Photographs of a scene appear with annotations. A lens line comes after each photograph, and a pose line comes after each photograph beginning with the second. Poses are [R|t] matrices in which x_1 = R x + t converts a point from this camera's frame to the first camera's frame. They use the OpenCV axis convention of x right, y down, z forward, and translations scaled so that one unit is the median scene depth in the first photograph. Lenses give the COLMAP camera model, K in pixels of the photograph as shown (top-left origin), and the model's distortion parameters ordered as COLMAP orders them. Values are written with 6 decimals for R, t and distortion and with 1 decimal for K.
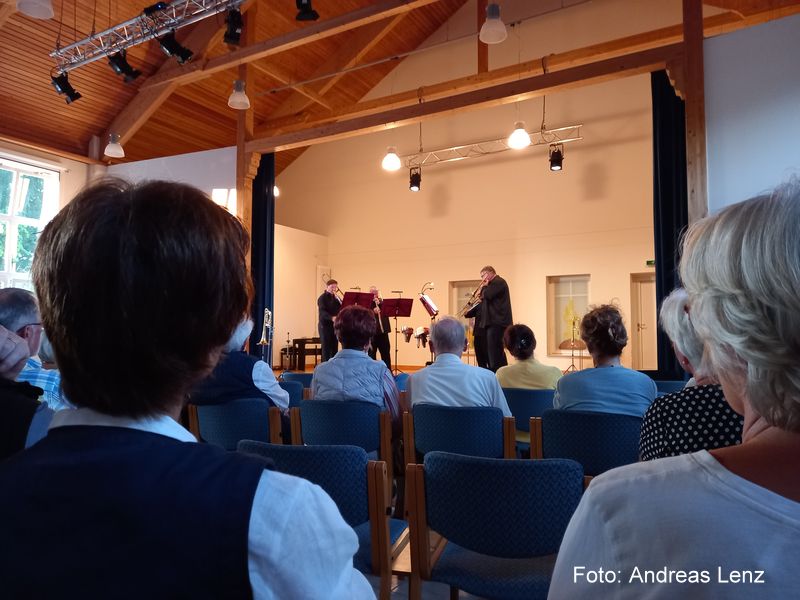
lens RADIAL K [[574.3, 0, 400.0], [0, 574.3, 300.0], [0, 0, 1]] dist [0.065736, -0.066594]
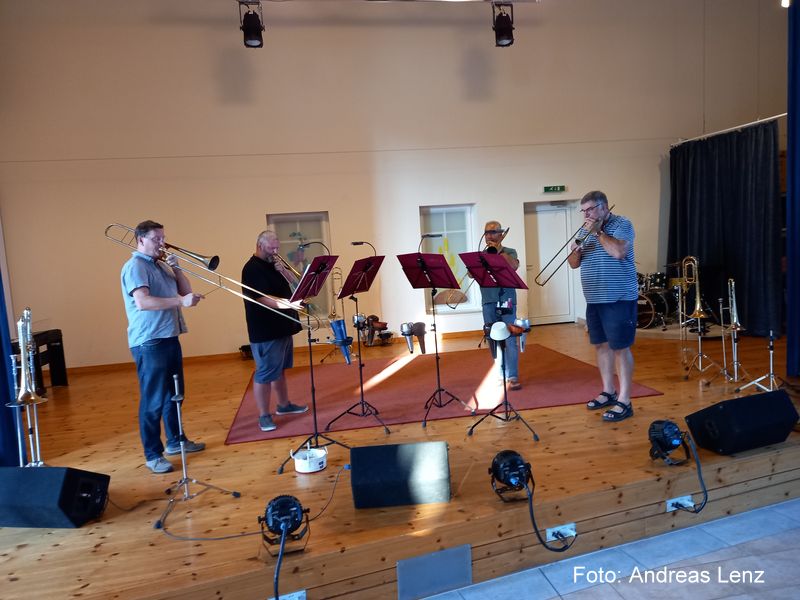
lens RADIAL K [[579.0, 0, 400.0], [0, 579.0, 300.0], [0, 0, 1]] dist [0.064893, -0.068305]
pose [[0.761723, -0.109777, 0.638535, -0.264566], [0.023361, 0.989554, 0.142257, -0.032657], [-0.647482, -0.093443, 0.756330, 0.514251]]
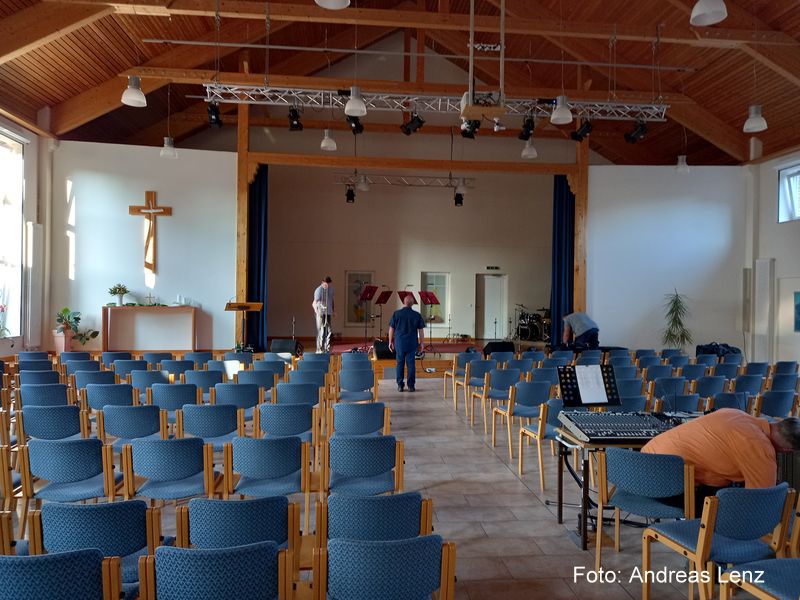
lens RADIAL K [[579.0, 0, 400.0], [0, 579.0, 300.0], [0, 0, 1]] dist [0.064893, -0.068305]
pose [[0.812648, 0.004938, 0.582733, -0.687113], [-0.049161, 0.996980, 0.060109, -0.061200], [-0.580677, -0.077495, 0.810437, -0.140293]]
